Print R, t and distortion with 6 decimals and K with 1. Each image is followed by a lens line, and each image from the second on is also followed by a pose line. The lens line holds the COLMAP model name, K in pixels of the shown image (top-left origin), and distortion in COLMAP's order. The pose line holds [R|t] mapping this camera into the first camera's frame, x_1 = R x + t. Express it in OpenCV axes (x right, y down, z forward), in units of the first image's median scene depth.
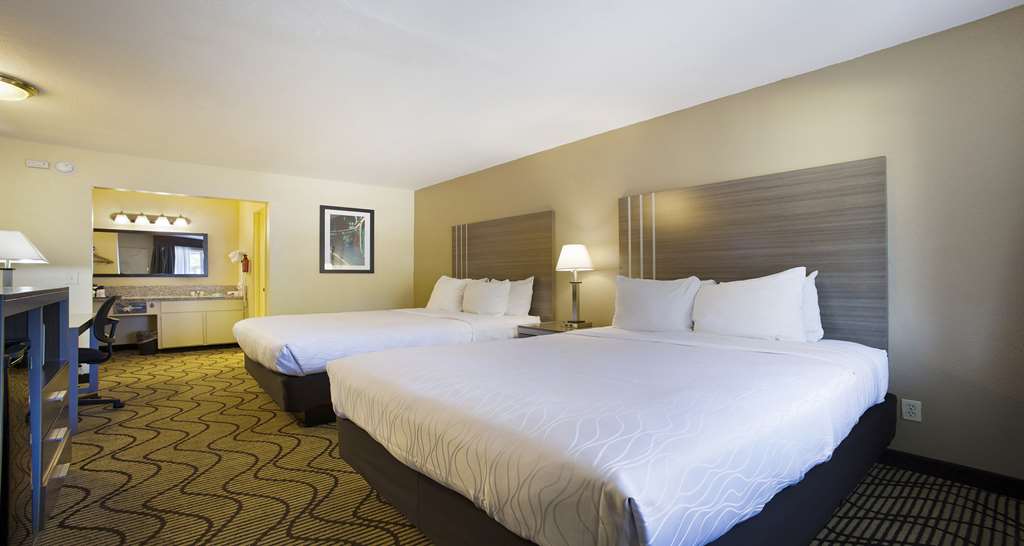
lens RADIAL K [[461.3, 0, 512.7], [0, 461.3, 278.1], [0, 0, 1]] dist [-0.066423, 0.036383]
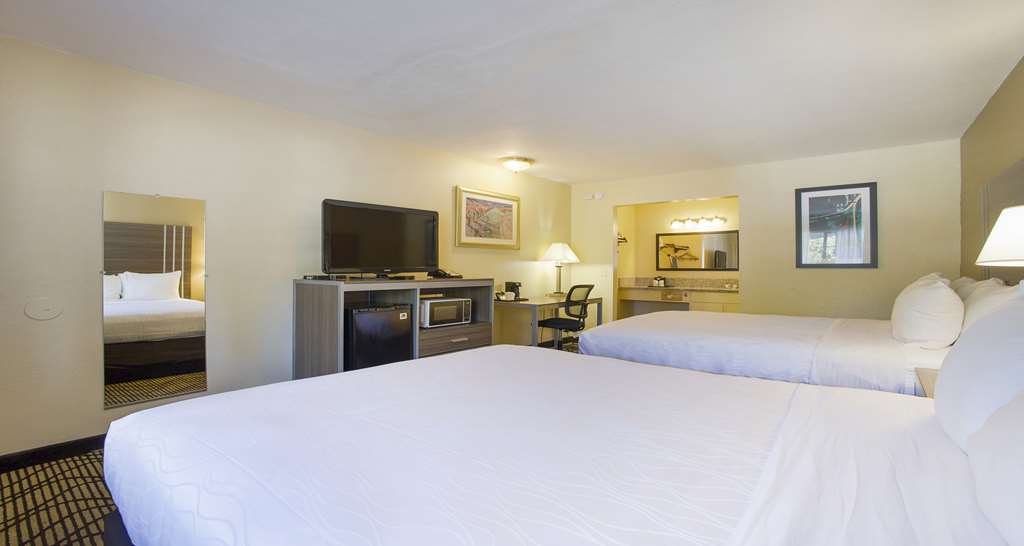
lens RADIAL K [[468.9, 0, 512.0], [0, 468.9, 273.0], [0, 0, 1]] dist [-0.092808, 0.039616]
pose [[0.184099, 0.010758, -0.982849, 0.404955], [-0.005013, 0.999937, 0.010006, -0.009375], [0.982895, 0.003085, 0.184141, 0.398546]]
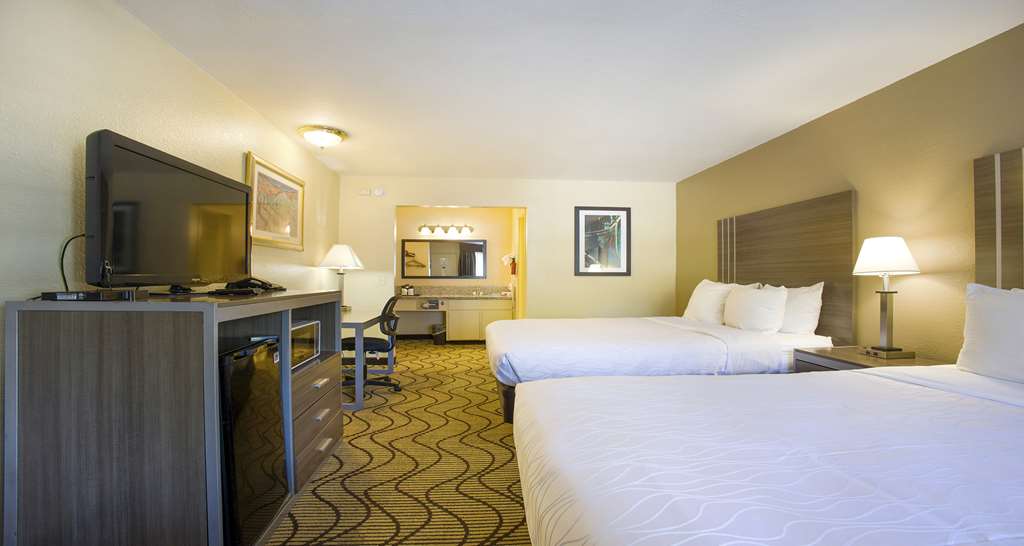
lens RADIAL K [[468.9, 0, 512.0], [0, 468.9, 273.0], [0, 0, 1]] dist [-0.092808, 0.039616]
pose [[0.822857, -0.001439, -0.568247, 0.047111], [-0.005051, 0.999939, -0.009848, -0.008241], [0.568226, 0.010974, 0.822799, 0.123558]]
